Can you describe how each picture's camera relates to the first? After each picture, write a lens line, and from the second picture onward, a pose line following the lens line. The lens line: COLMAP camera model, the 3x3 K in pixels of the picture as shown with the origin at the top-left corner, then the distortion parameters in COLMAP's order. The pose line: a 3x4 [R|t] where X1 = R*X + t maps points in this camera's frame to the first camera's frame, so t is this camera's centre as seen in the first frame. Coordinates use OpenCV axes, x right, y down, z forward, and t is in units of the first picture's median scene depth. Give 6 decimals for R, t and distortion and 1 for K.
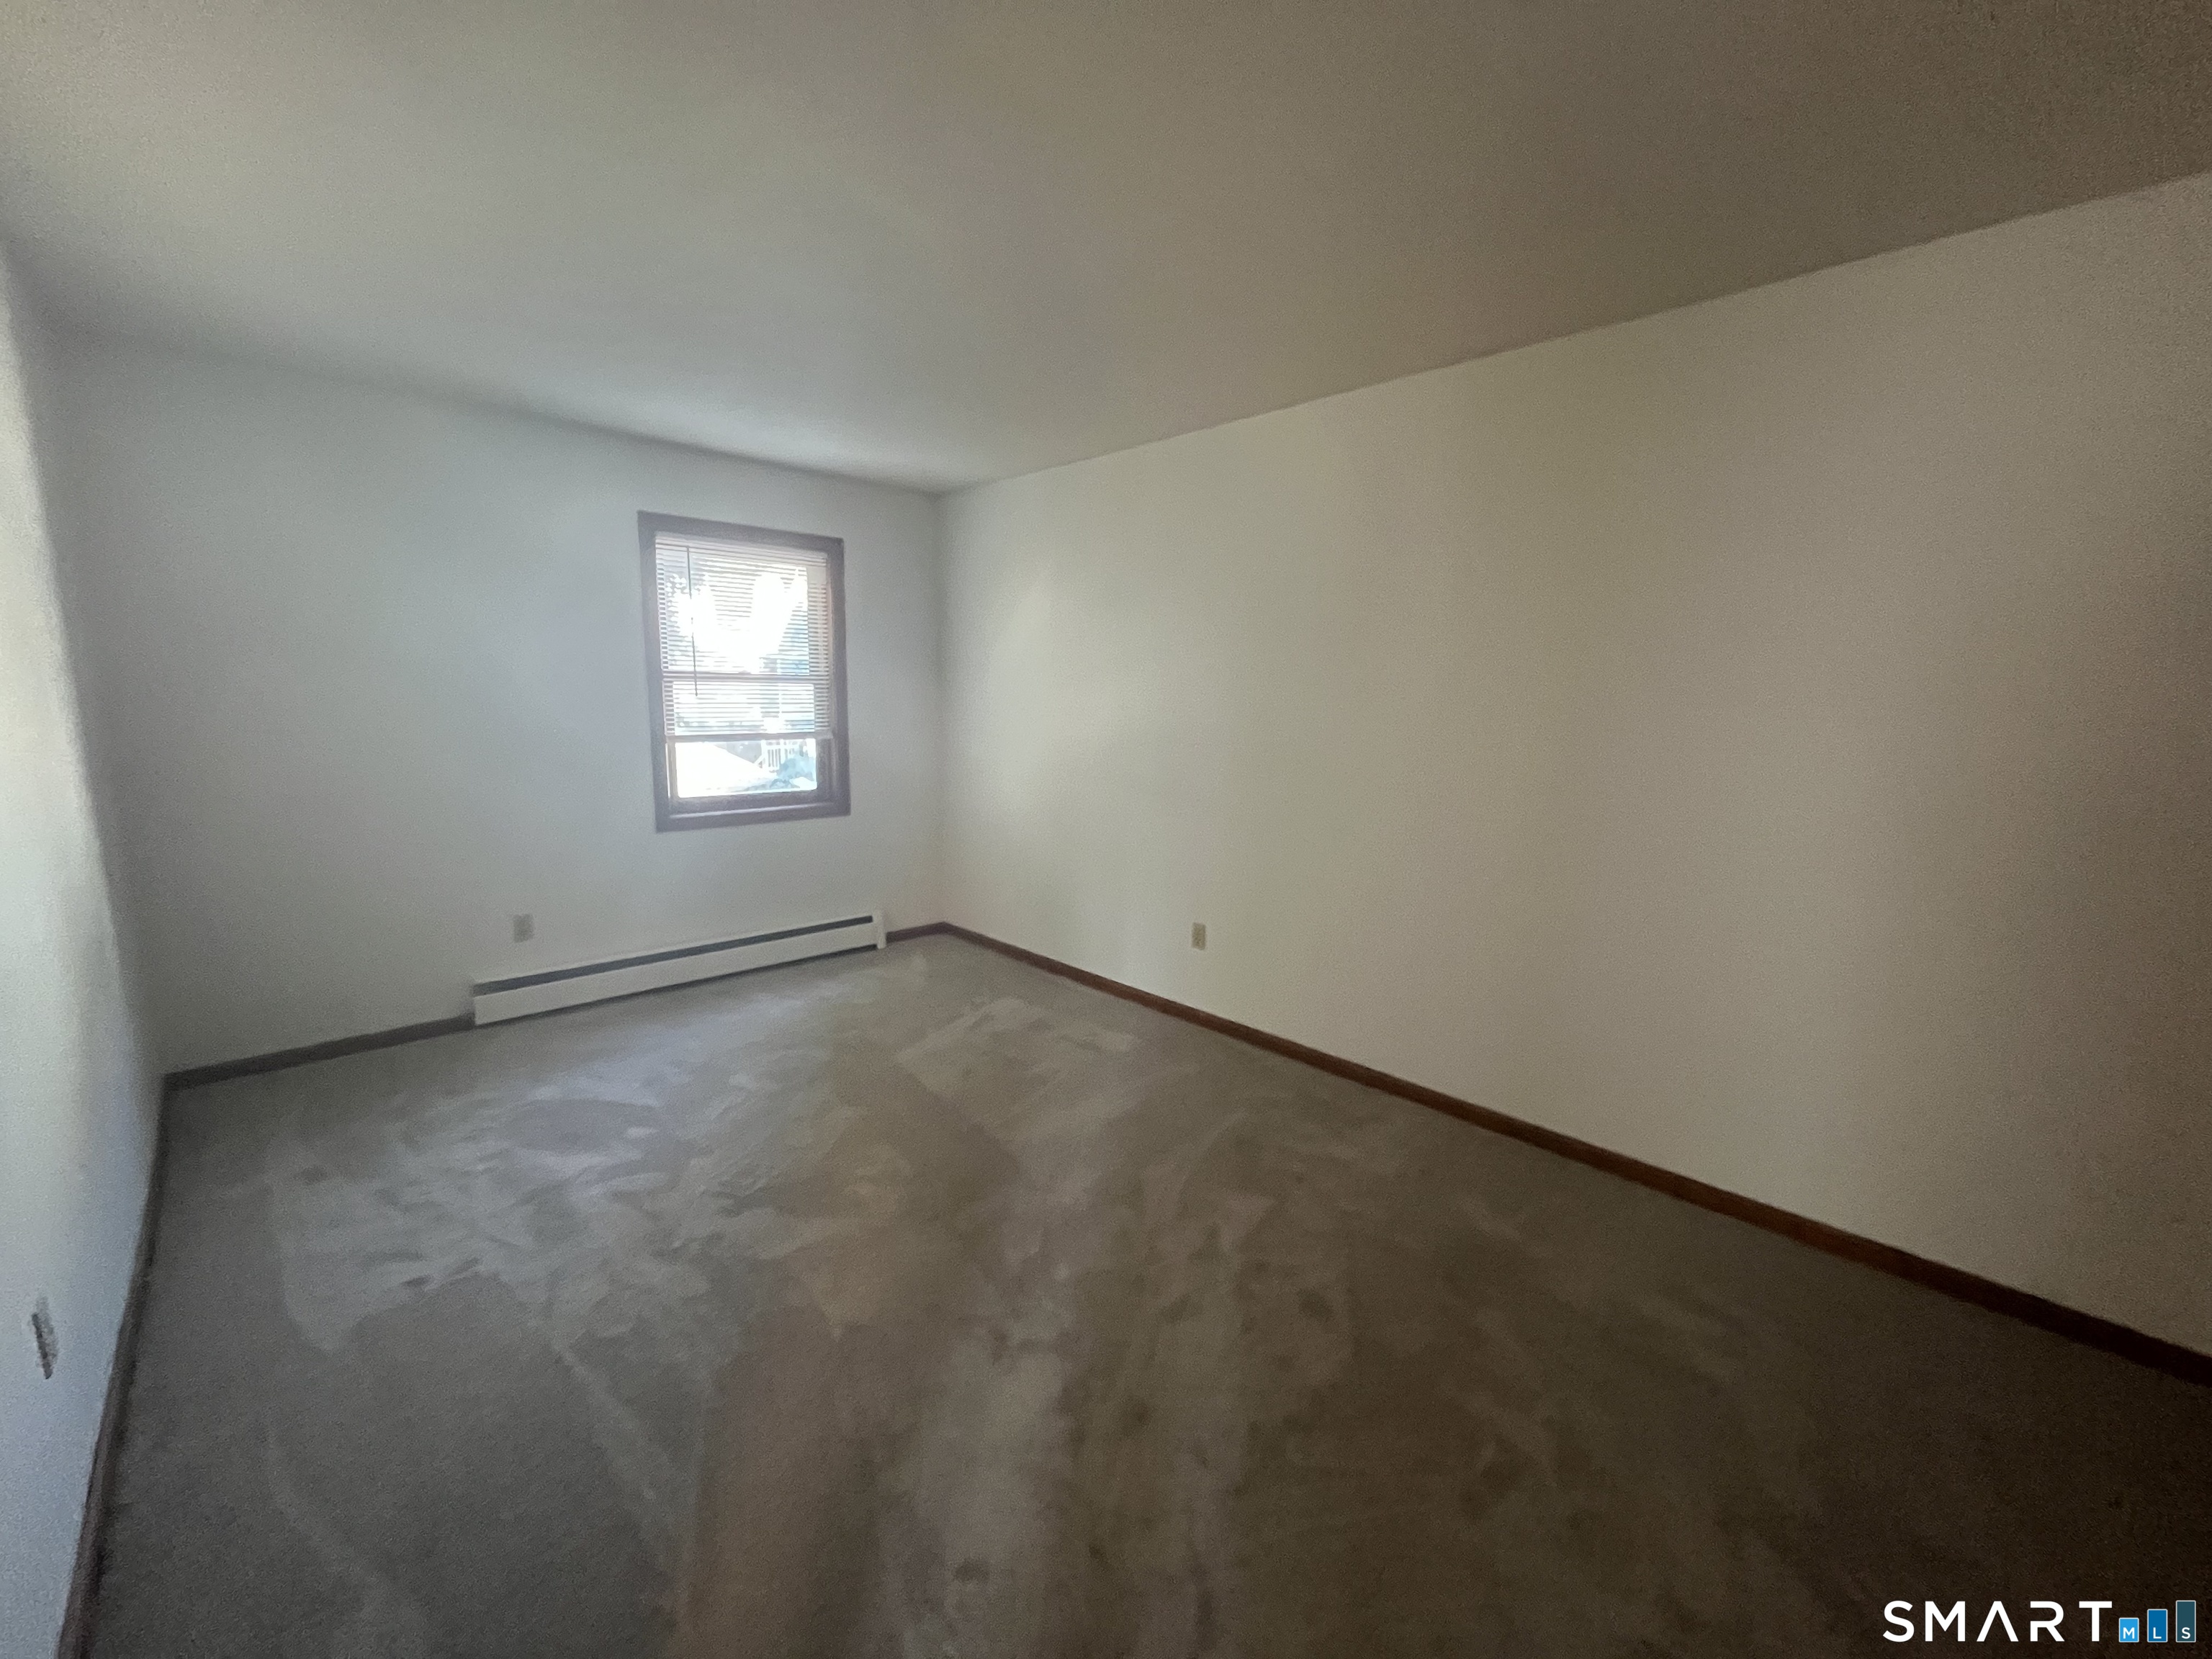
lens RADIAL K [[895.2, 0, 1088.6], [0, 895.2, 829.6], [0, 0, 1]] dist [-0.001868, -0.000067]
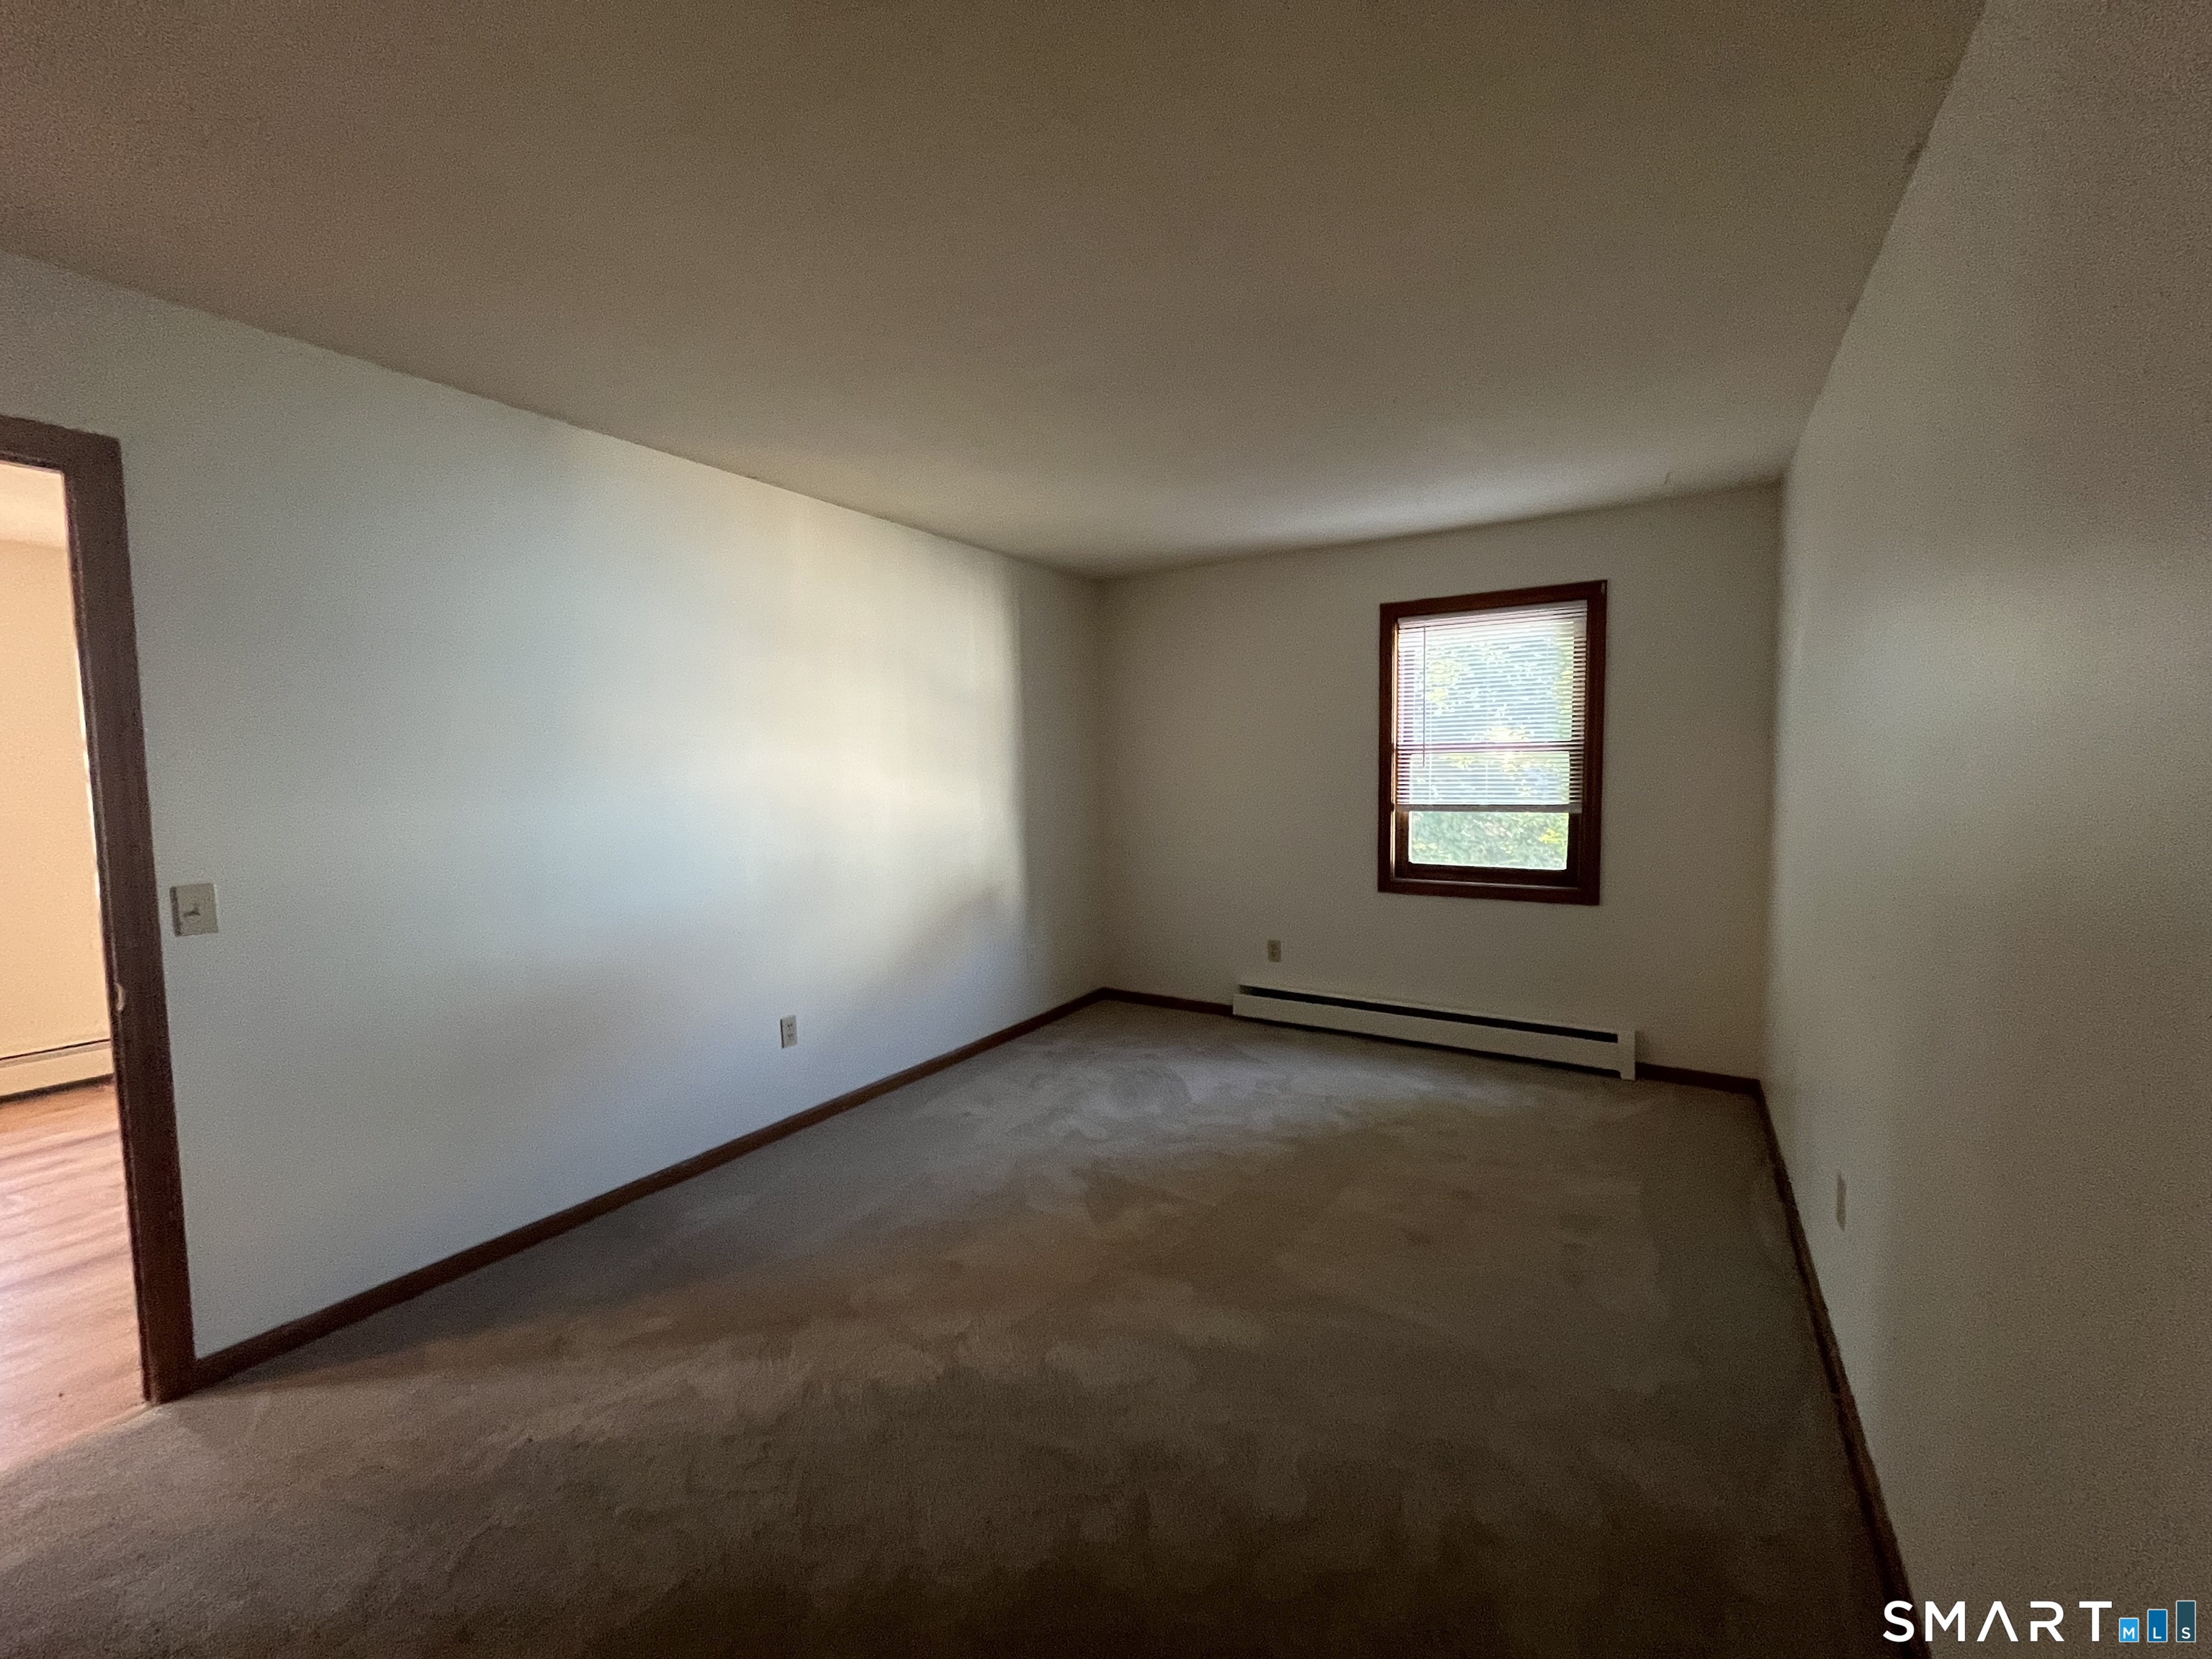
lens RADIAL K [[895.2, 0, 1097.4], [0, 895.2, 827.9], [0, 0, 1]] dist [-0.001868, -0.000067]
pose [[0.248771, 0.051983, -0.967166, 0.490849], [-0.129447, 0.991385, 0.019989, -0.051779], [0.959873, 0.120224, 0.253357, 0.395675]]
